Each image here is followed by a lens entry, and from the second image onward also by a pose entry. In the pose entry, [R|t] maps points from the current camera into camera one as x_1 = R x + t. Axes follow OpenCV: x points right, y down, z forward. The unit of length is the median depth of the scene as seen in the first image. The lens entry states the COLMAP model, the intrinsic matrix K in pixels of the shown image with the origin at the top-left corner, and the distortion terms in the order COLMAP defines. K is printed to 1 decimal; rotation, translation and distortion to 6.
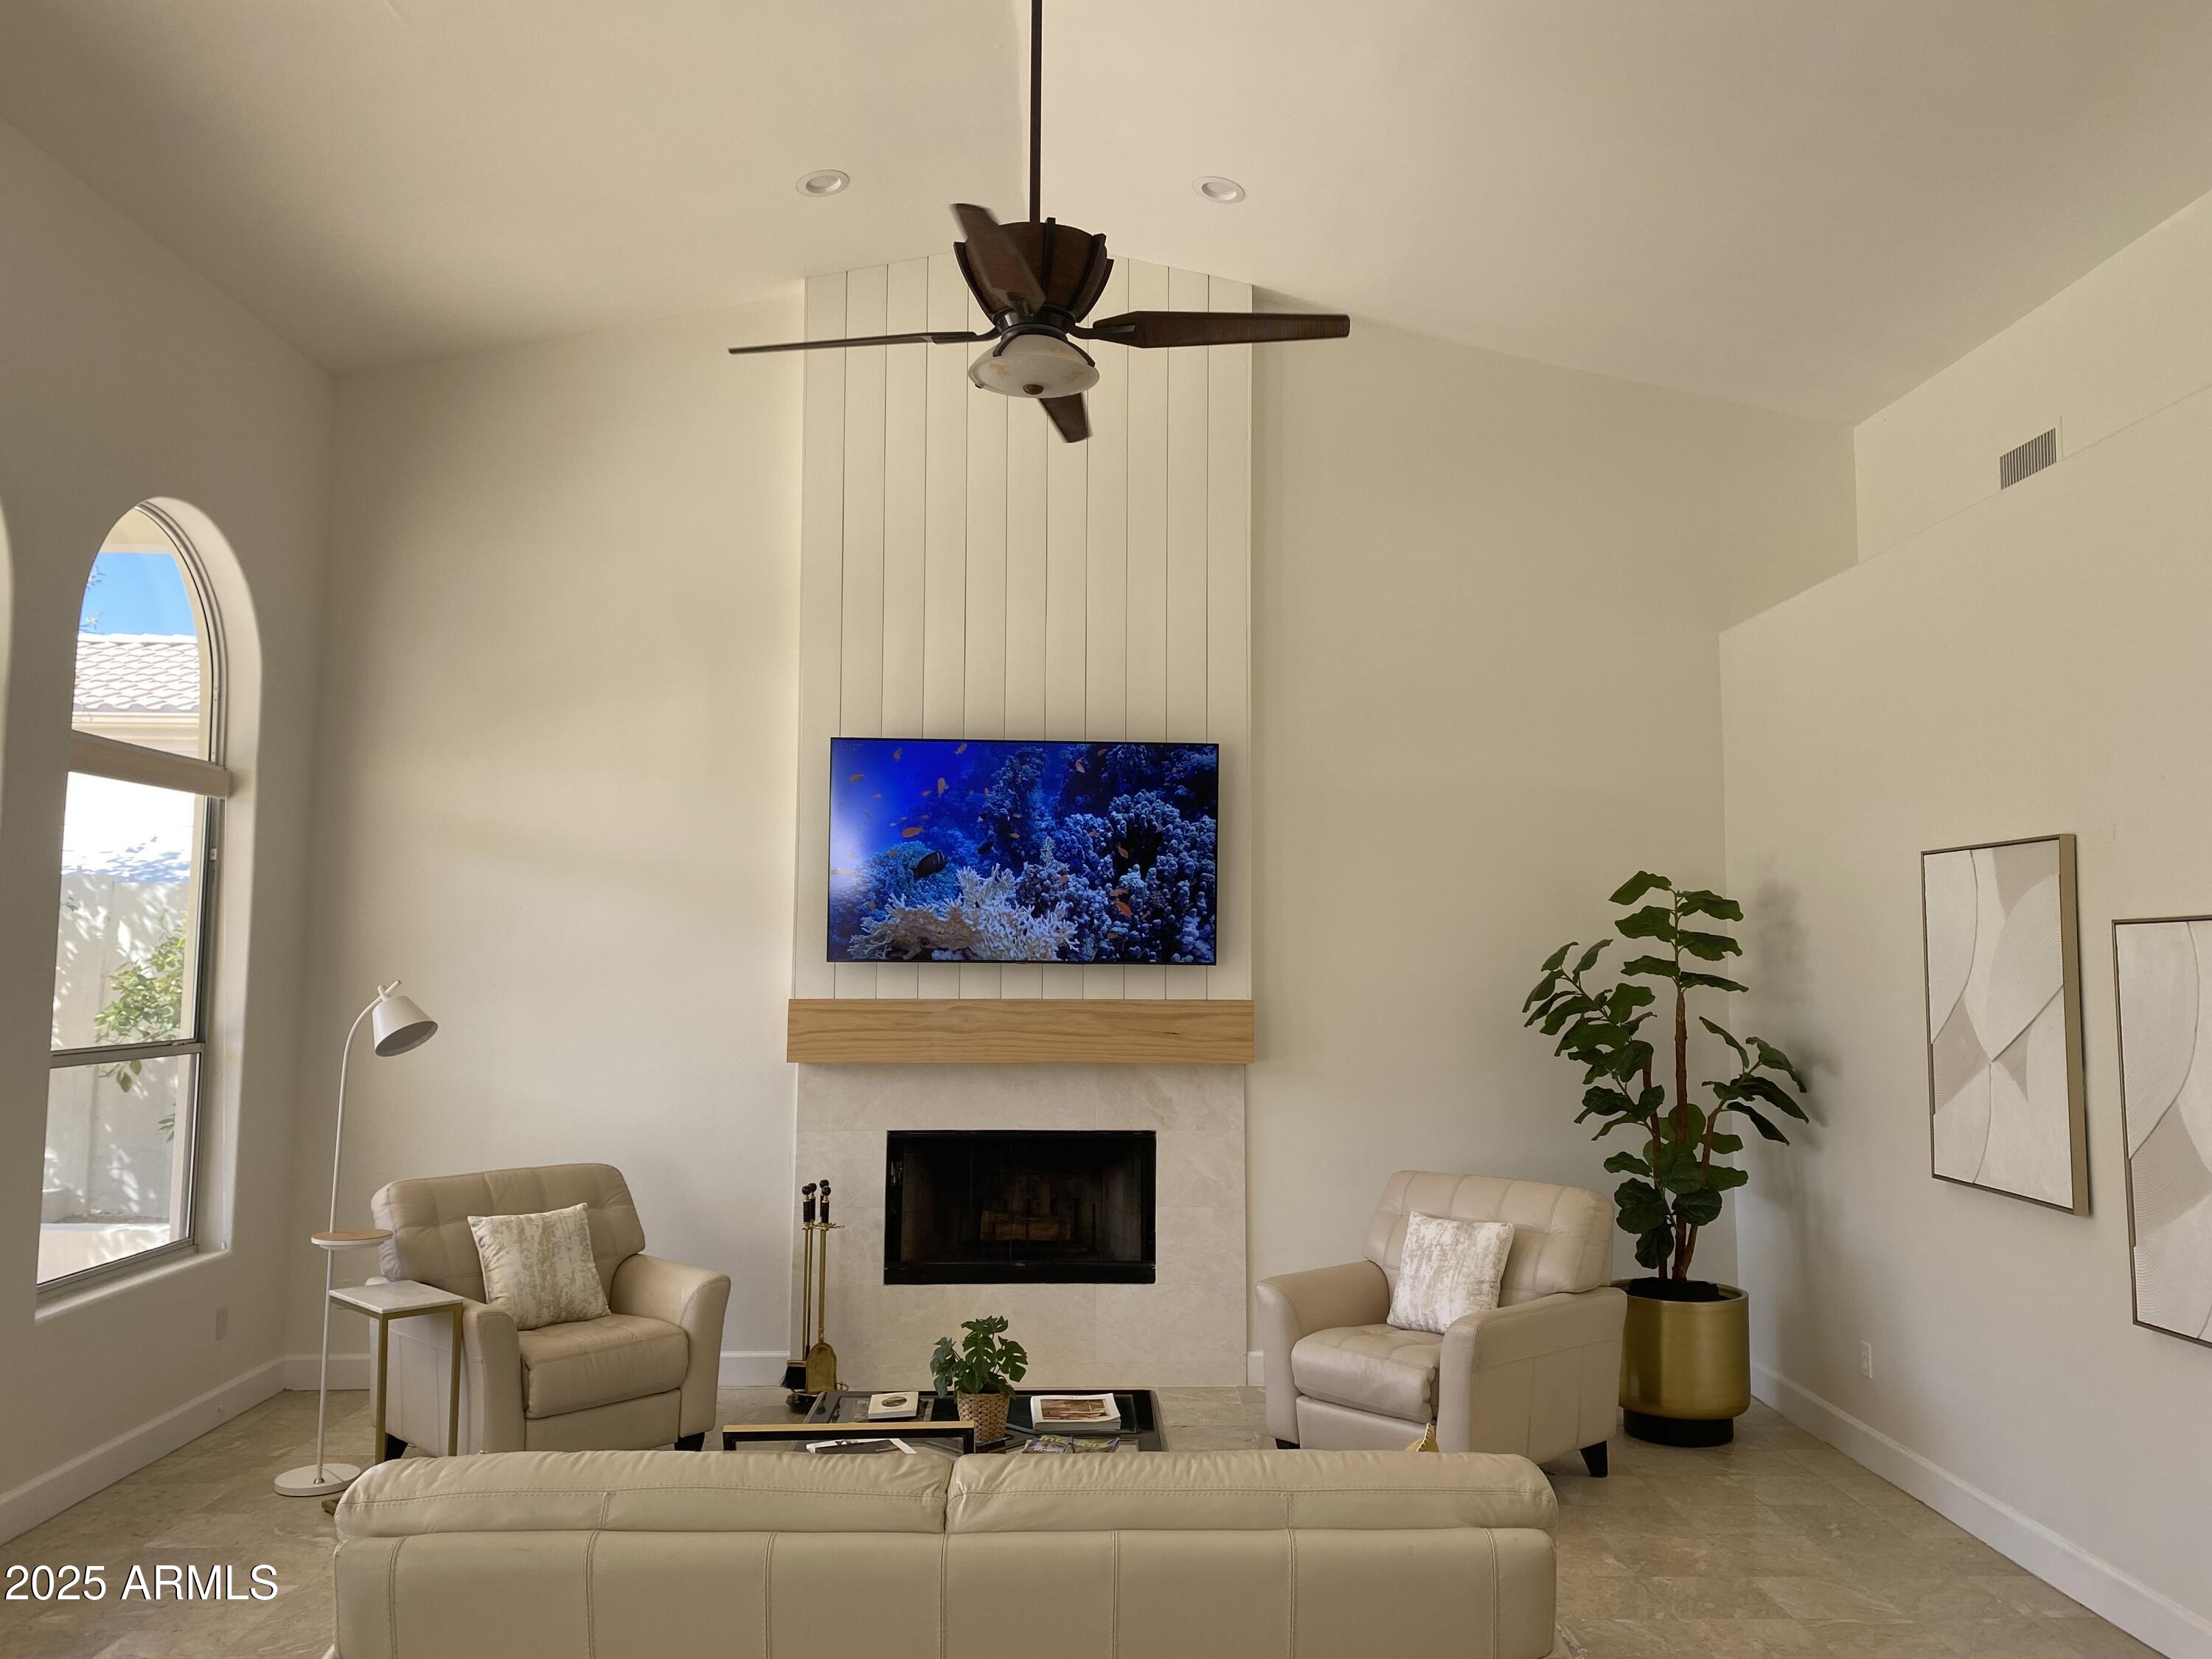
lens RADIAL K [[1679.6, 0, 1115.2], [0, 1679.6, 808.8], [0, 0, 1]] dist [0.073050, -0.101637]
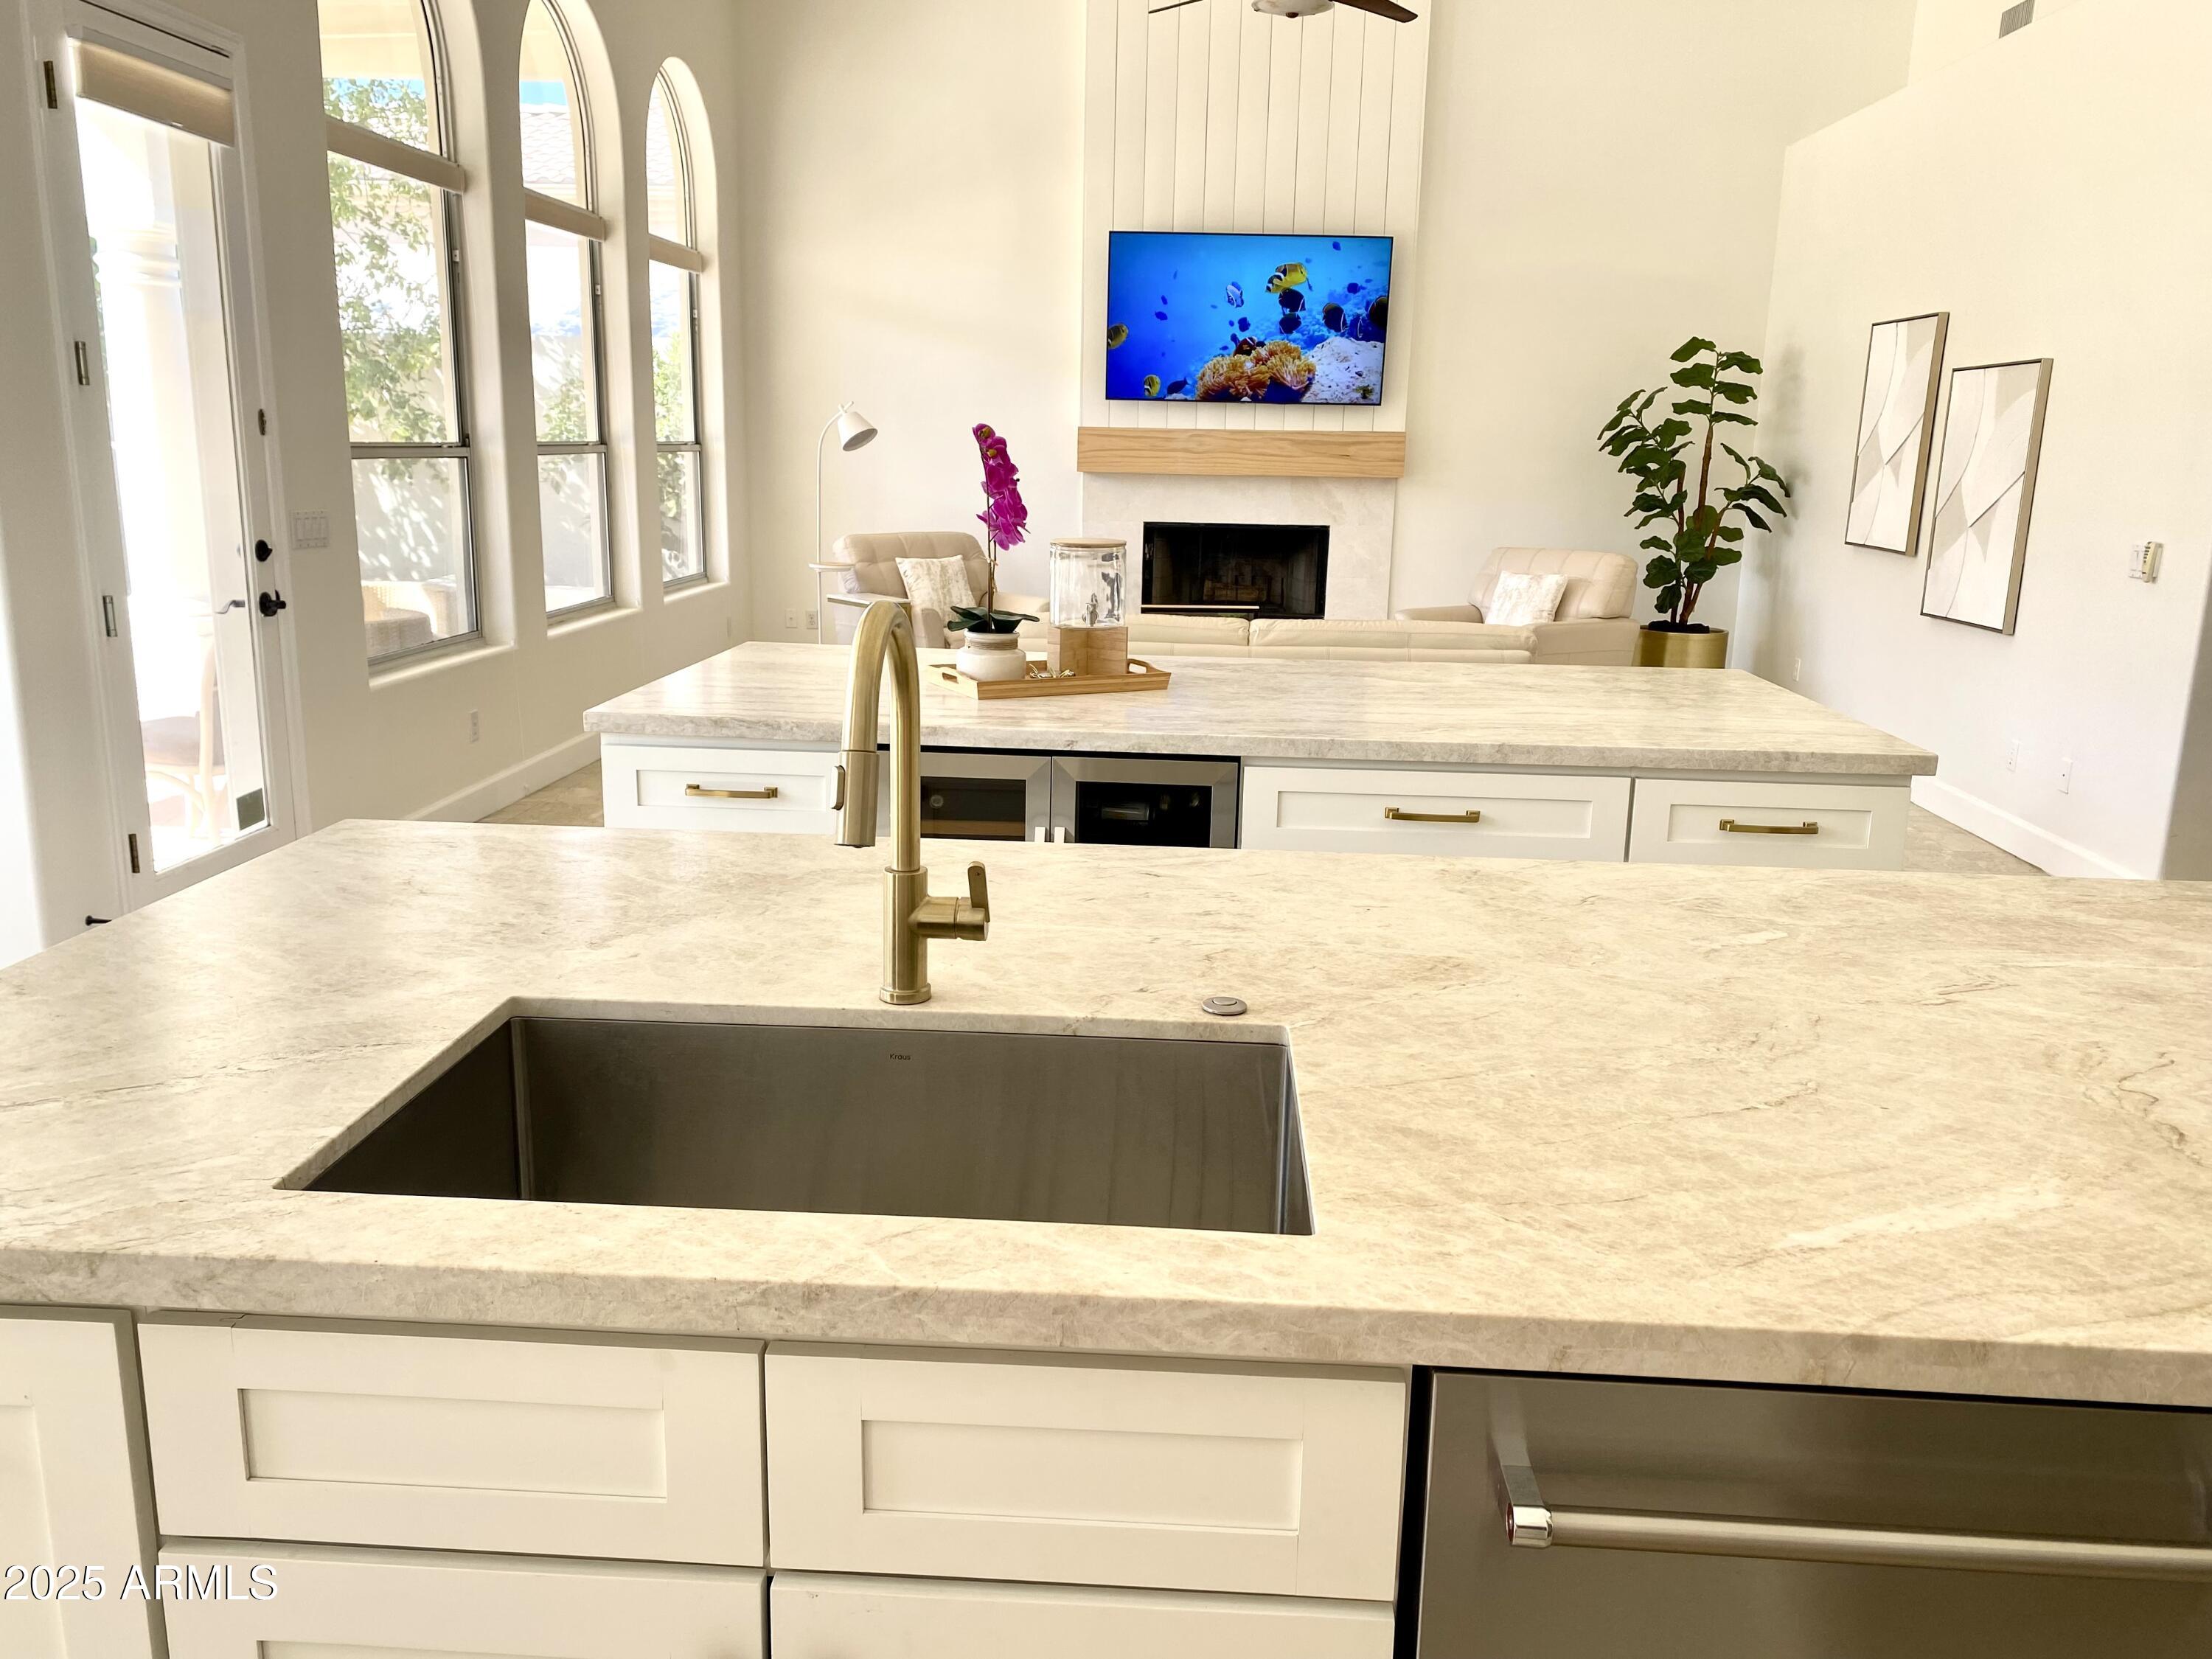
lens RADIAL K [[1710.7, 0, 1113.4], [0, 1710.7, 817.8], [0, 0, 1]] dist [0.124275, -0.268857]
pose [[0.996486, 0.033419, -0.076802, -0.043358], [-0.008715, 0.953346, 0.301754, -0.012706], [0.083303, -0.300024, 0.950287, -0.530571]]
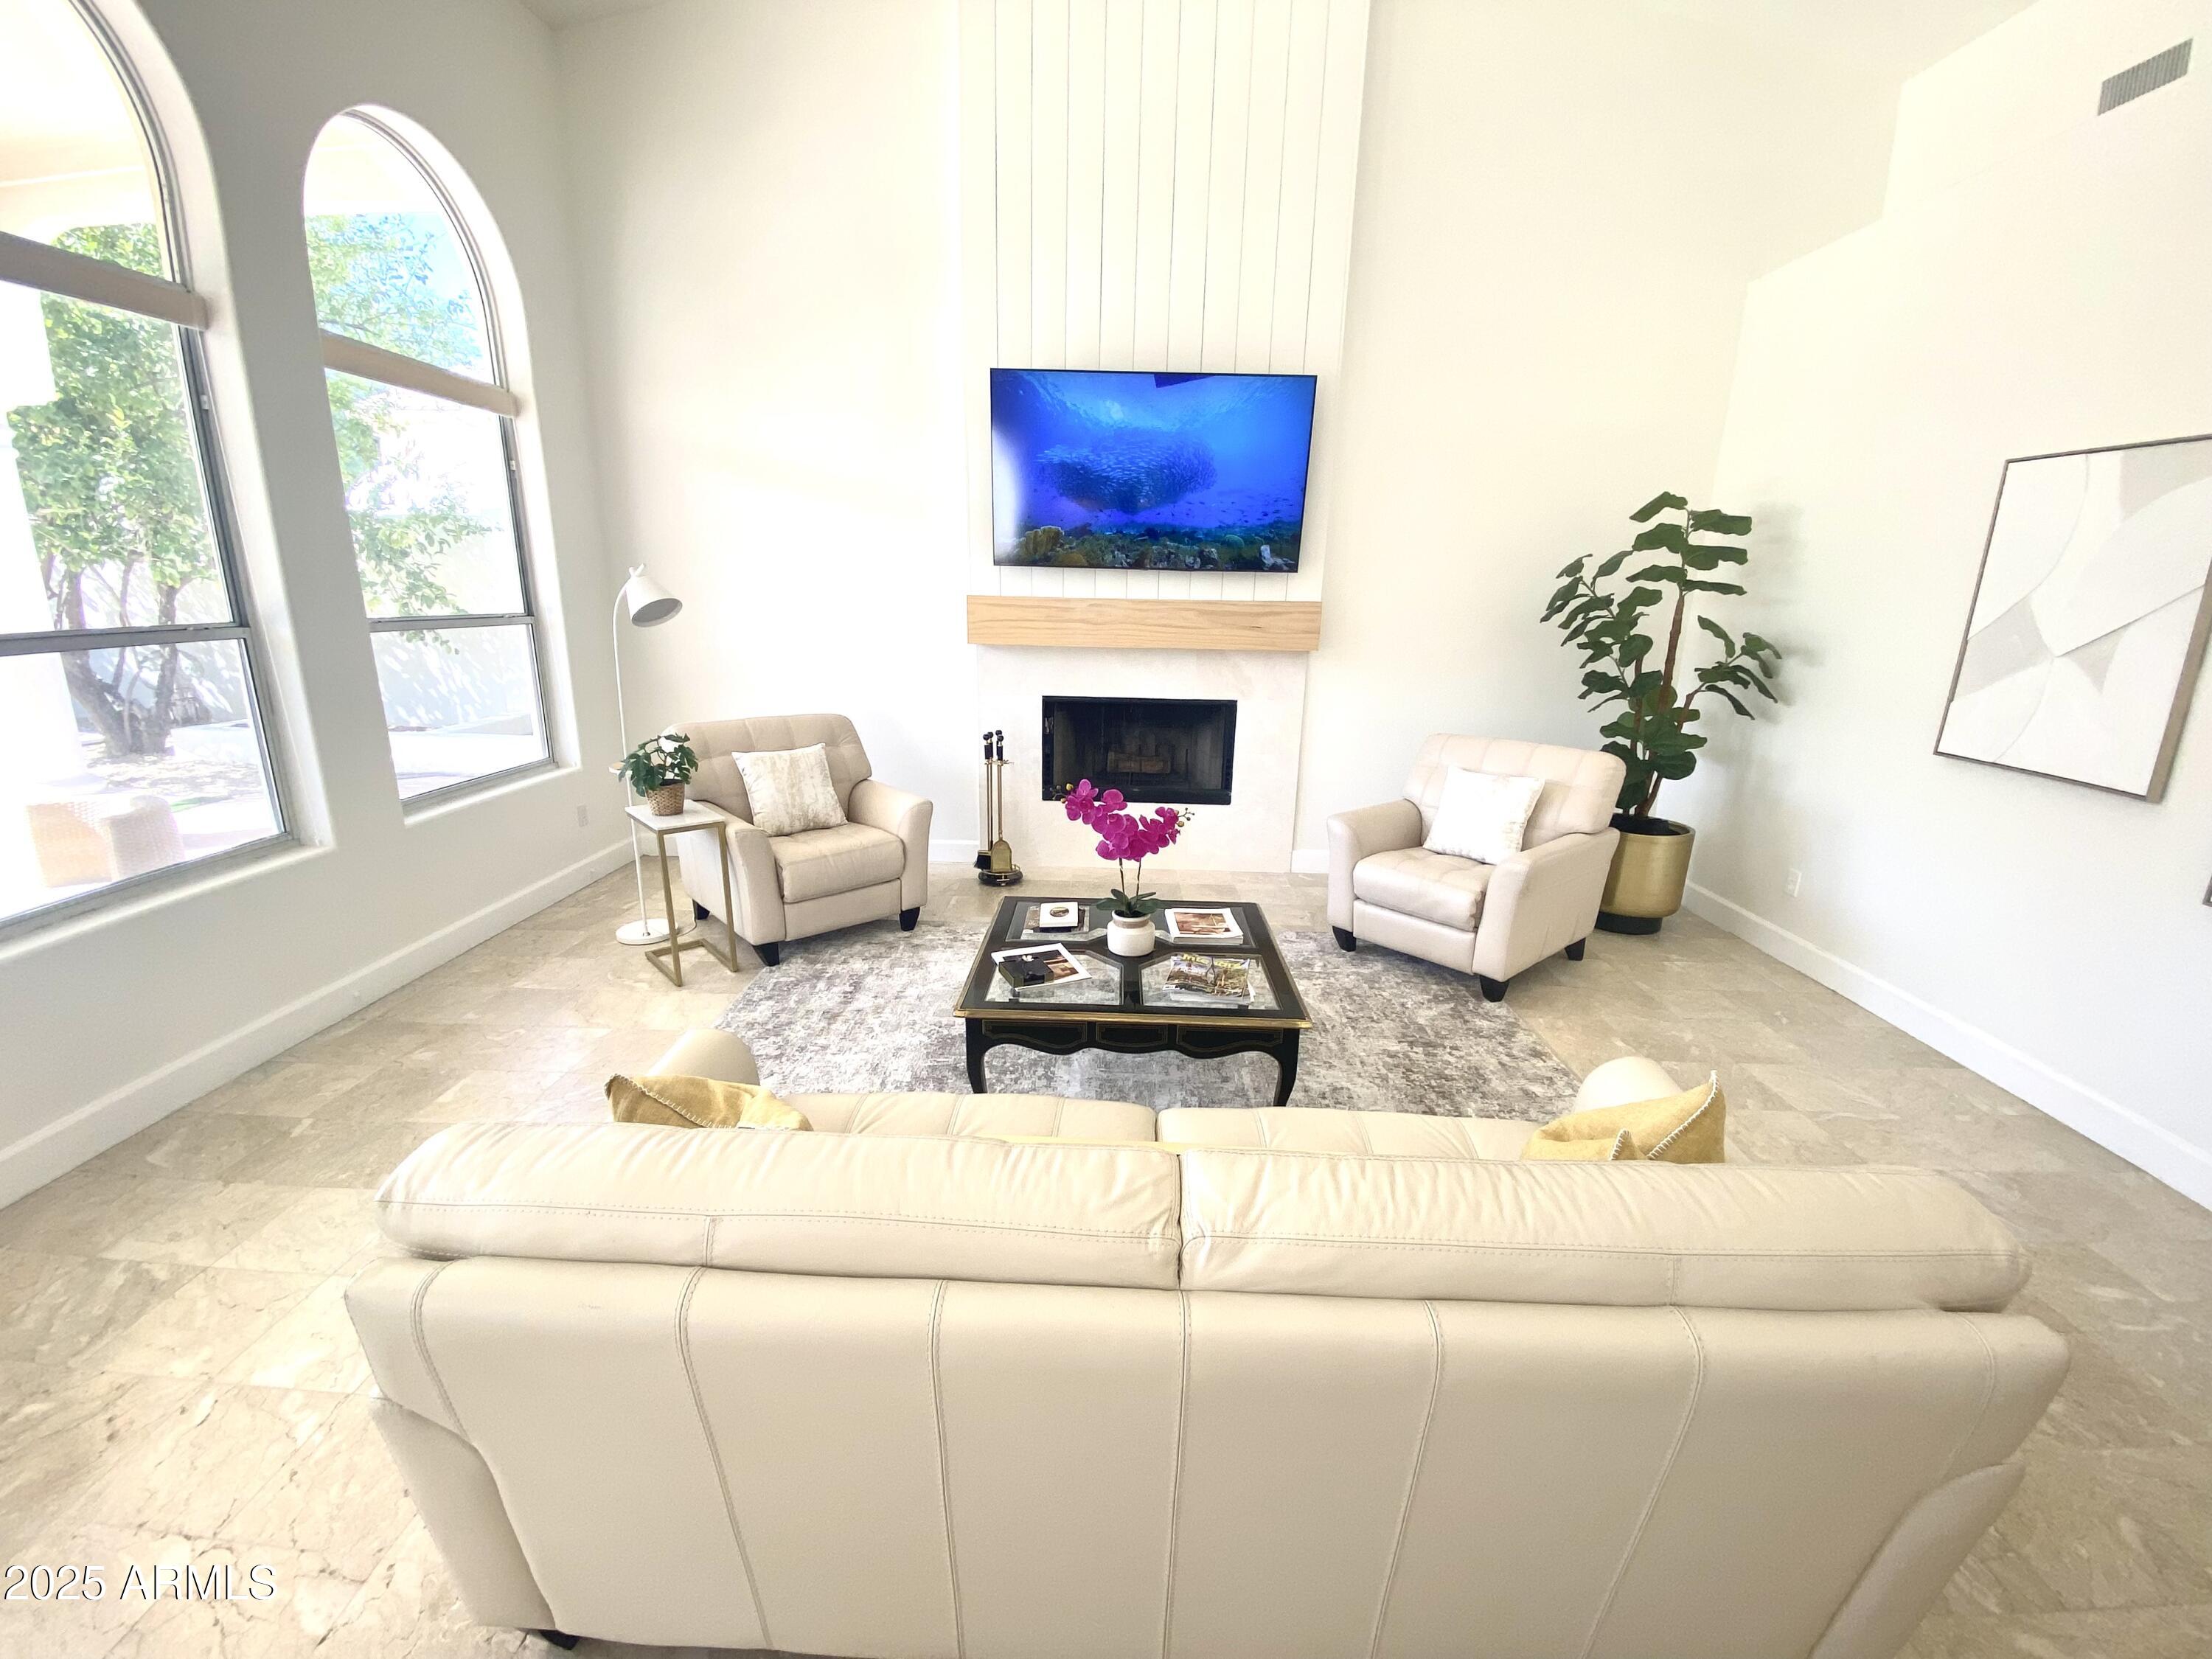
lens RADIAL K [[907.5, 0, 1106.0], [0, 907.5, 829.5], [0, 0, 1]] dist [0.057642, -0.047190]
pose [[0.998499, 0.027715, -0.047241, -0.049695], [-0.010269, 0.941957, 0.335577, 0.048609], [0.053799, -0.334588, 0.940828, 0.292580]]
